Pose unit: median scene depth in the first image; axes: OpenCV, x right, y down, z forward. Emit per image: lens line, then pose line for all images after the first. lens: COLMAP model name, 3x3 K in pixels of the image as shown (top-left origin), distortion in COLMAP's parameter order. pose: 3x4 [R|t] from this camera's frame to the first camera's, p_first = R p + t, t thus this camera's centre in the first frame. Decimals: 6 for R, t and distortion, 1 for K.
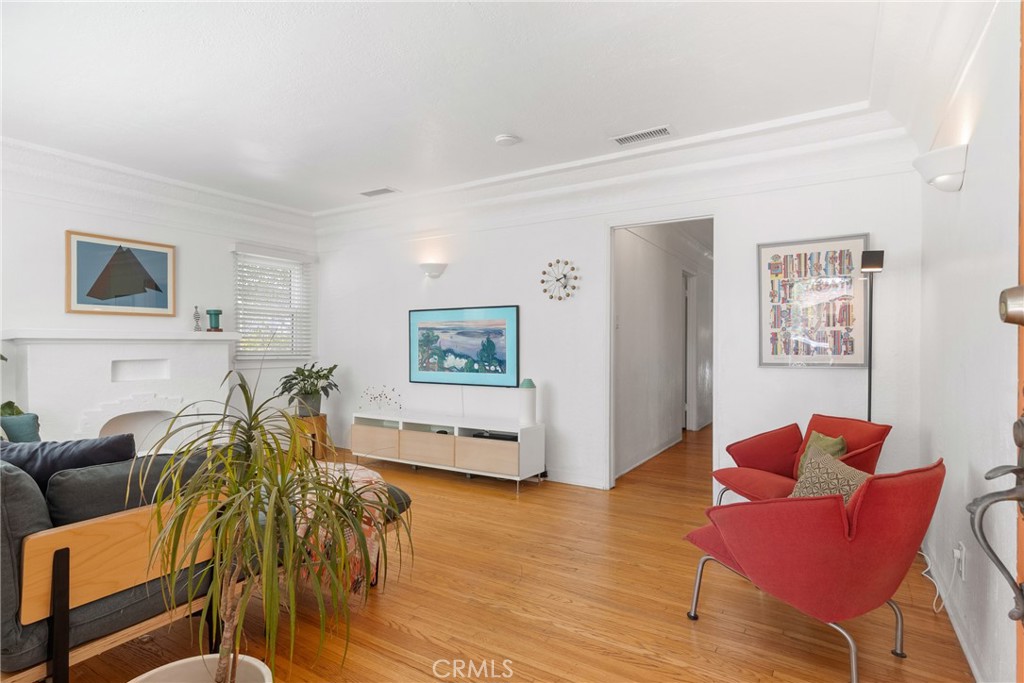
lens RADIAL K [[528.2, 0, 506.0], [0, 528.2, 345.2], [0, 0, 1]] dist [-0.005367, 0.000739]
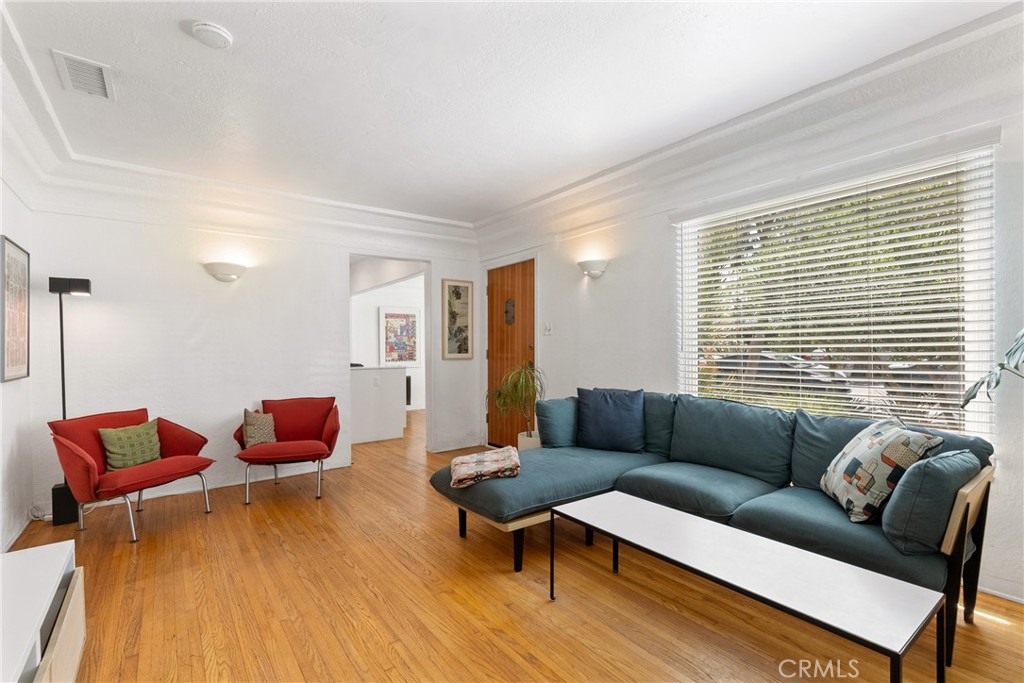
lens RADIAL K [[466.5, 0, 503.9], [0, 466.5, 349.5], [0, 0, 1]] dist [-0.006469, 0.000859]
pose [[-0.927983, 0.005379, 0.372584, -0.403284], [0.005619, 0.999984, -0.000443, -0.004493], [-0.372581, 0.001683, -0.927998, 1.051451]]
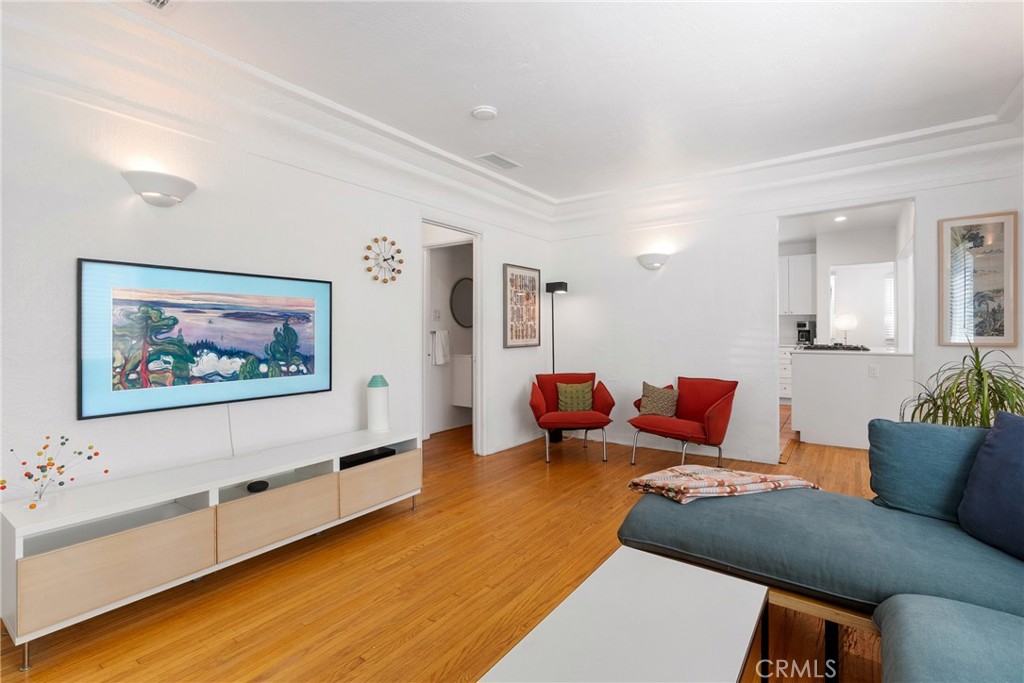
lens RADIAL K [[466.5, 0, 509.1], [0, 466.5, 331.2], [0, 0, 1]] dist [-0.006469, 0.000859]
pose [[0.069578, -0.001135, 0.997576, -0.609840], [0.001641, 0.999998, 0.001023, -0.004954], [-0.997575, 0.001566, 0.069580, 0.681911]]
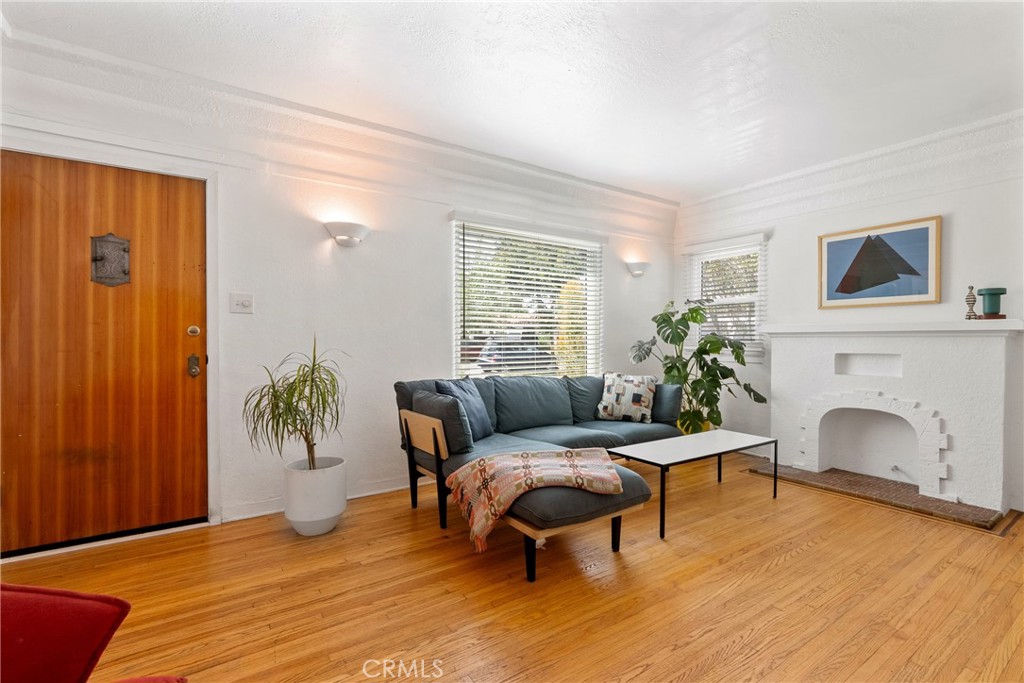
lens RADIAL K [[466.5, 0, 510.2], [0, 466.5, 342.7], [0, 0, 1]] dist [-0.006469, 0.000859]
pose [[-0.406561, 0.009876, -0.913570, 0.290070], [0.002417, 0.999950, 0.009734, -0.001504], [0.913621, 0.001749, -0.406564, 0.681205]]
